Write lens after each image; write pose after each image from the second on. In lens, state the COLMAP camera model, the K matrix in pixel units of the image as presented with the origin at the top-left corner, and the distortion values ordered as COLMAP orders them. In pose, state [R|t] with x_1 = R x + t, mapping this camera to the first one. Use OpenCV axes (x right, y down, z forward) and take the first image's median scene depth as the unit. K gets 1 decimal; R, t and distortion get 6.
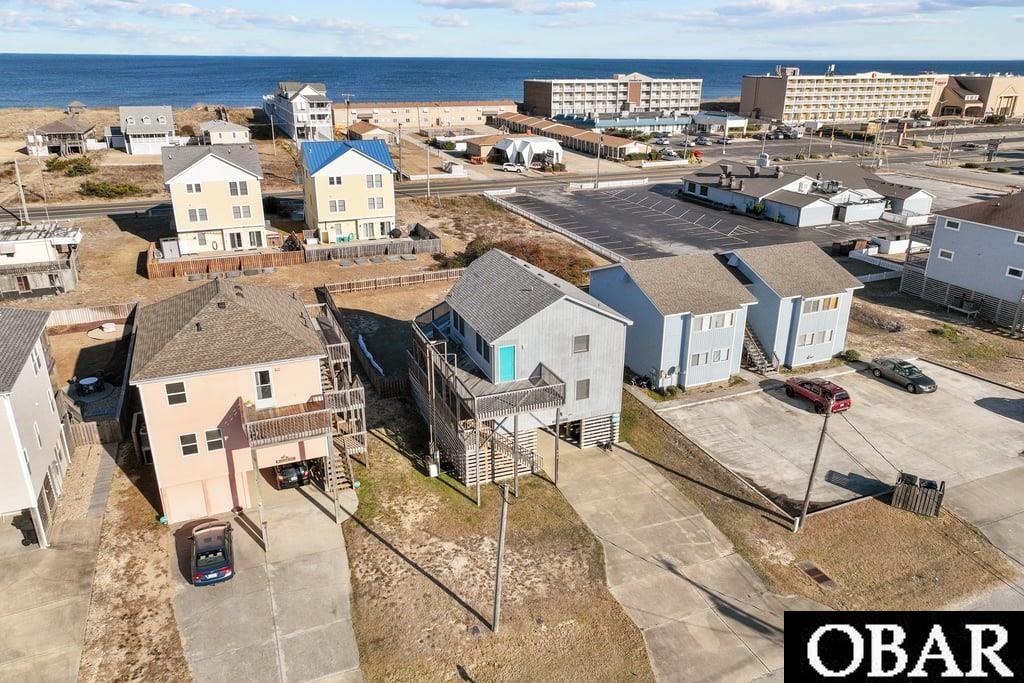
lens RADIAL K [[731.4, 0, 514.5], [0, 731.4, 344.1], [0, 0, 1]] dist [0.005817, 0.003985]
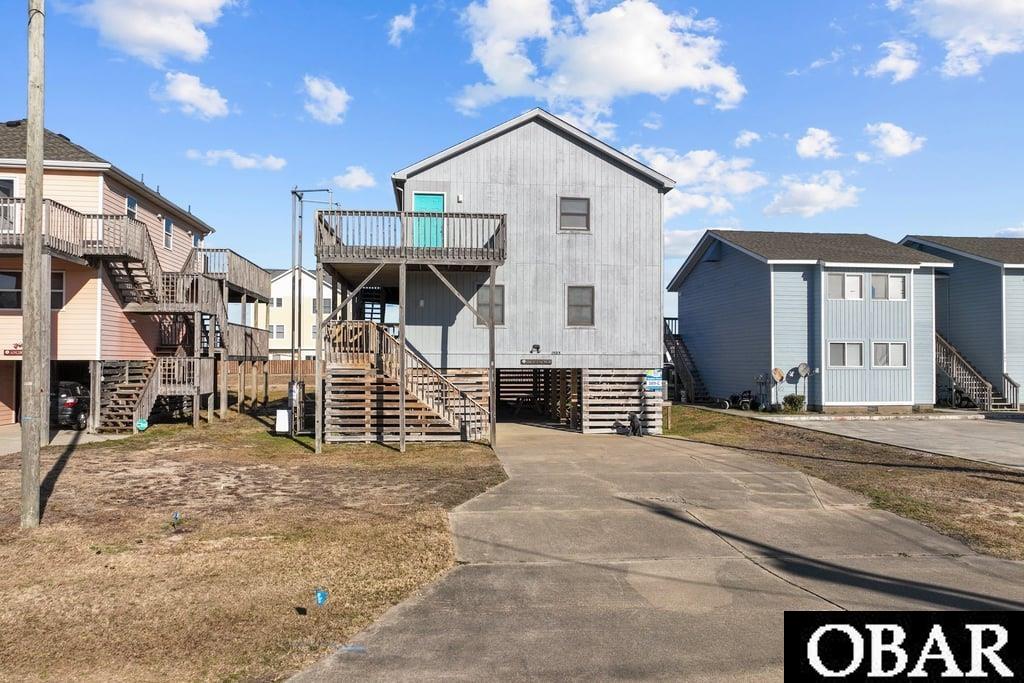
lens RADIAL K [[740.9, 0, 512.2], [0, 740.9, 353.1], [0, 0, 1]] dist [0.002662, -0.000368]
pose [[0.962305, -0.003184, -0.271956, 0.095496], [-0.100305, 0.925290, -0.365756, 0.147691], [0.252802, 0.379247, 0.890091, 0.256210]]
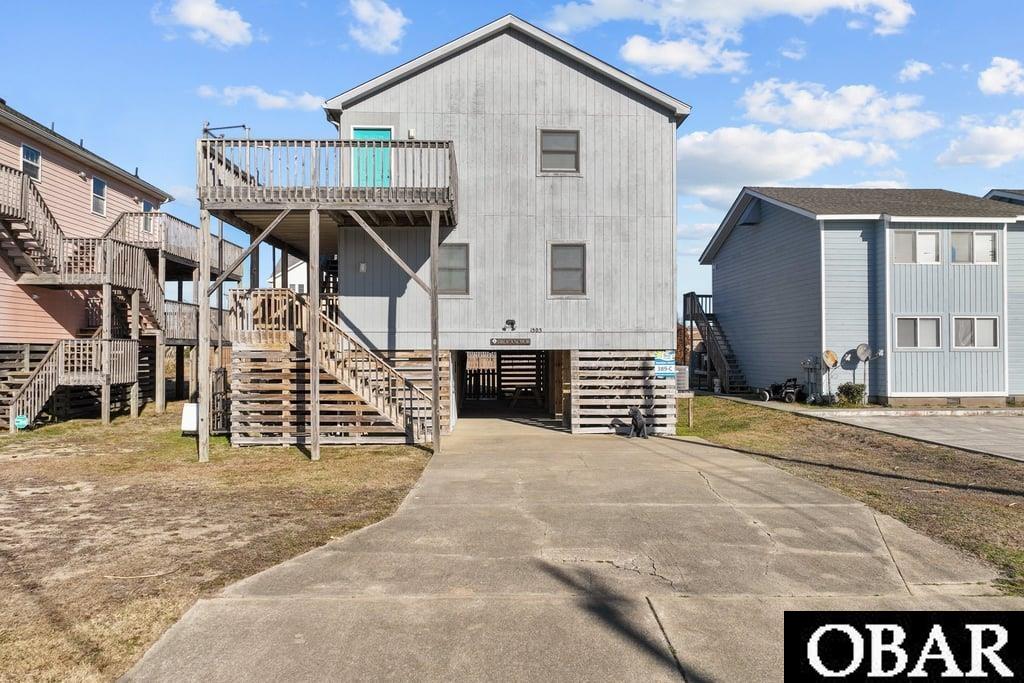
lens RADIAL K [[731.4, 0, 514.5], [0, 731.4, 344.1], [0, 0, 1]] dist [0.005817, 0.003985]
pose [[0.941831, -0.007920, -0.335994, 0.101288], [-0.119723, 0.926234, -0.357432, 0.126018], [0.314040, 0.376867, 0.871407, 0.318834]]
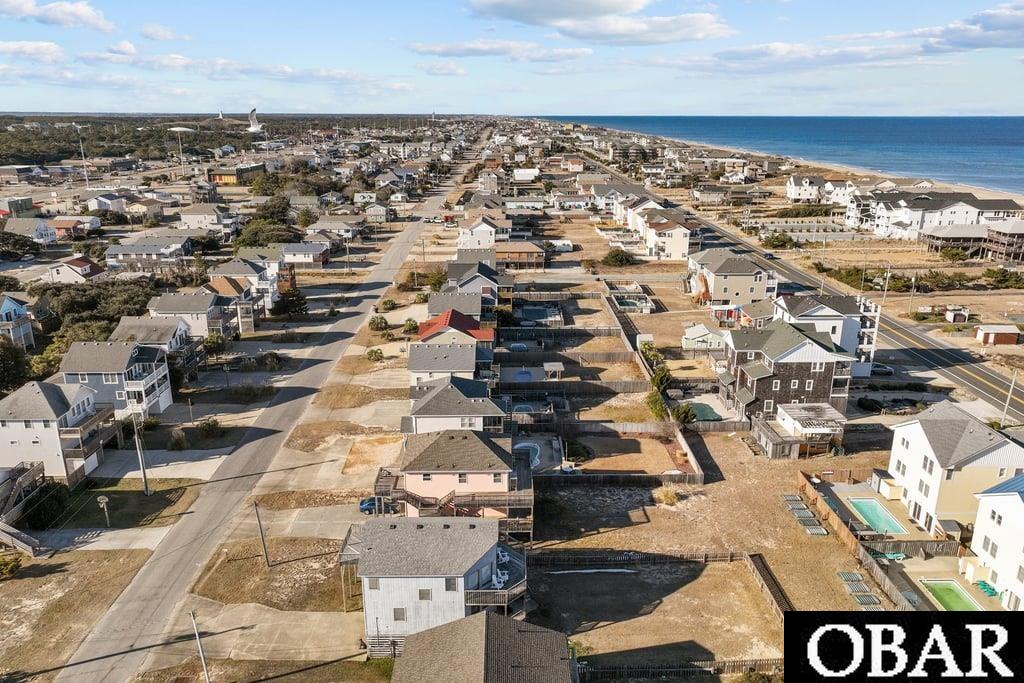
lens RADIAL K [[731.4, 0, 514.5], [0, 731.4, 344.1], [0, 0, 1]] dist [0.005817, 0.003985]
pose [[-0.367243, 0.267858, -0.890722, 0.563473], [-0.343723, 0.850765, 0.397559, -0.506772], [0.864284, 0.452162, -0.220368, 0.663262]]
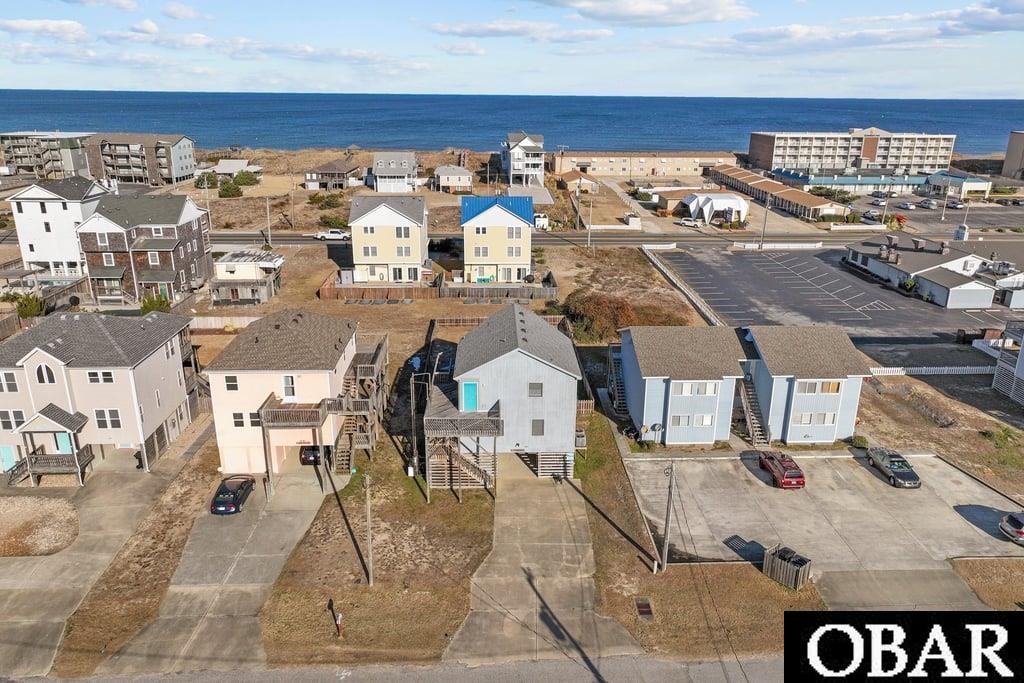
lens RADIAL K [[739.0, 0, 512.0], [0, 739.0, 341.5], [0, 0, 1]] dist [0.005513, 0.002065]
pose [[0.934812, 0.114284, -0.336252, 0.221733], [-0.132018, 0.990785, -0.030279, -0.017849], [0.329693, 0.072697, 0.941285, -0.085831]]
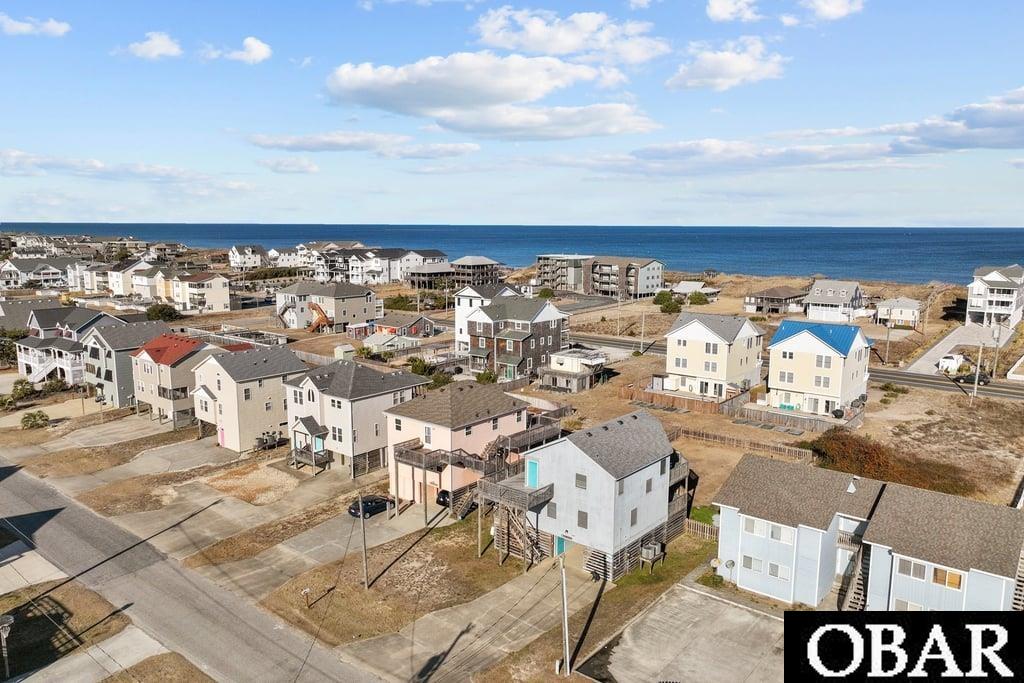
lens RADIAL K [[724.7, 0, 512.0], [0, 724.7, 341.5], [0, 0, 1]] dist [0.009468, 0.001613]
pose [[0.464625, 0.136843, -0.874870, 0.538822], [-0.324802, 0.945462, -0.024612, -0.077849], [0.823788, 0.295595, 0.483732, 0.101546]]
